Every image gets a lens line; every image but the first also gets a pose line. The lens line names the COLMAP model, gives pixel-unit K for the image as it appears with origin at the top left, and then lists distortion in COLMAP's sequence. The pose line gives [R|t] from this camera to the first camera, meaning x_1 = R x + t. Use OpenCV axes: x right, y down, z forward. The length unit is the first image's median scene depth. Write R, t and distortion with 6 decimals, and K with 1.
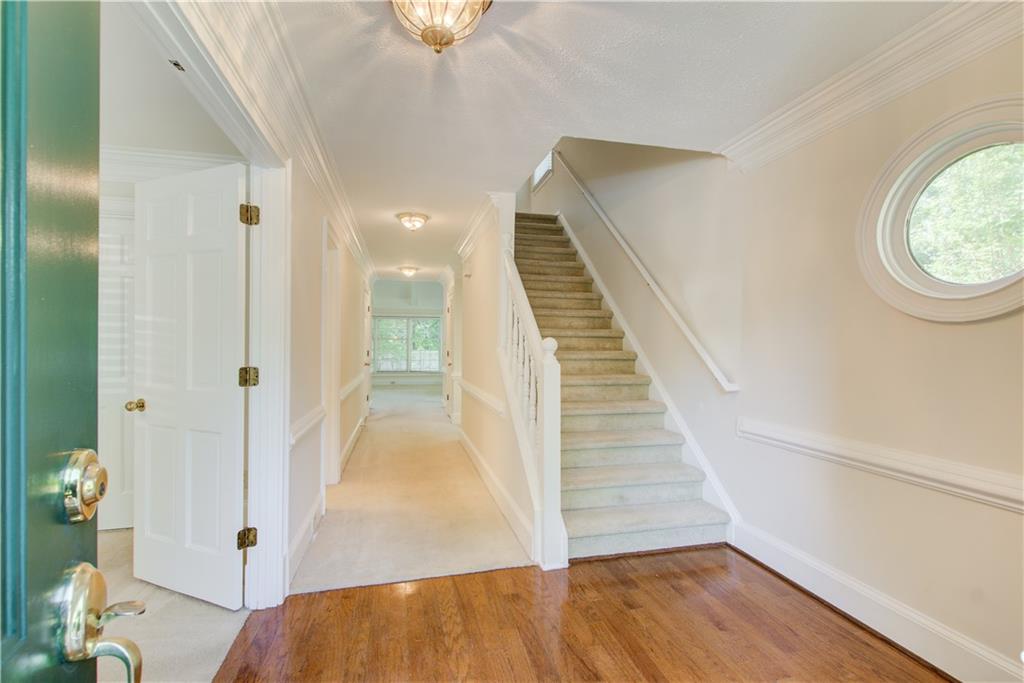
lens RADIAL K [[462.6, 0, 515.1], [0, 462.6, 343.7], [0, 0, 1]] dist [0.004592, -0.002008]
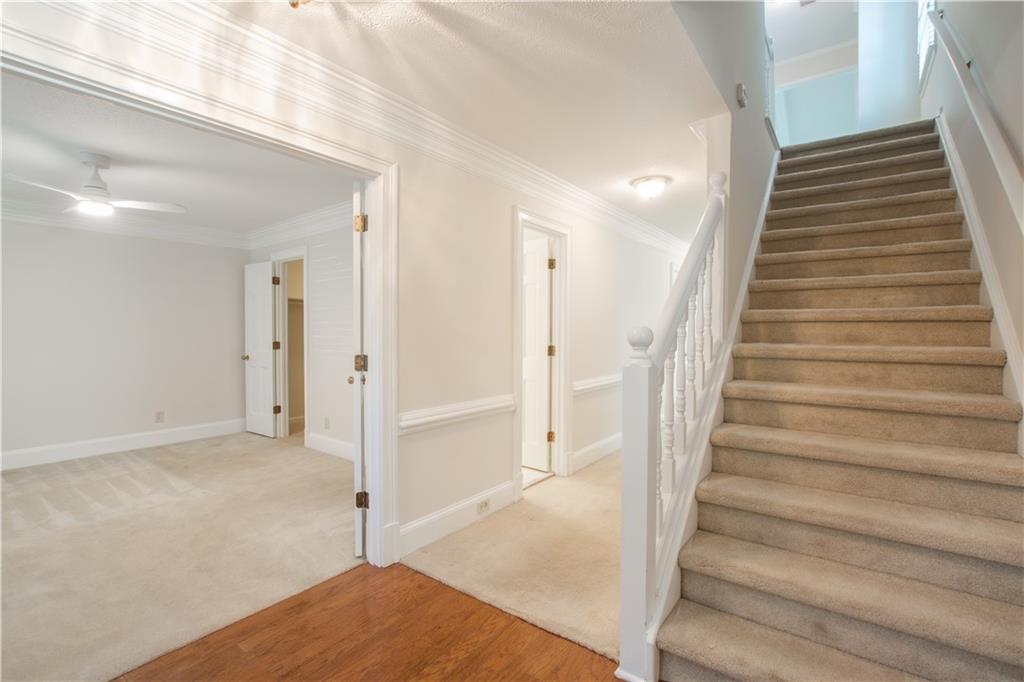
lens RADIAL K [[462.6, 0, 493.9], [0, 462.6, 335.5], [0, 0, 1]] dist [0.004592, -0.002008]
pose [[0.640680, 0.006902, -0.767777, 0.435205], [0.002509, 0.999935, 0.011083, -0.008324], [0.767804, -0.009027, 0.640622, 0.412651]]
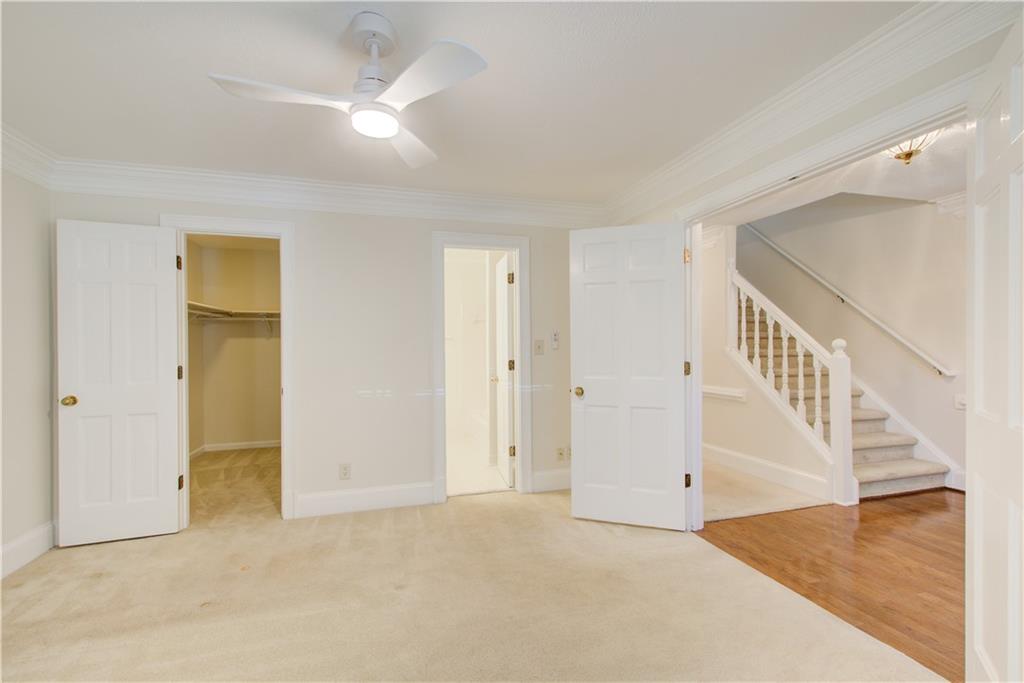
lens RADIAL K [[462.6, 0, 505.7], [0, 462.6, 345.4], [0, 0, 1]] dist [0.004592, -0.002008]
pose [[0.999096, -0.020419, 0.037287, -0.990383], [0.020423, 0.999791, 0.000260, -0.016724], [-0.037284, 0.000502, 0.999305, -0.355508]]
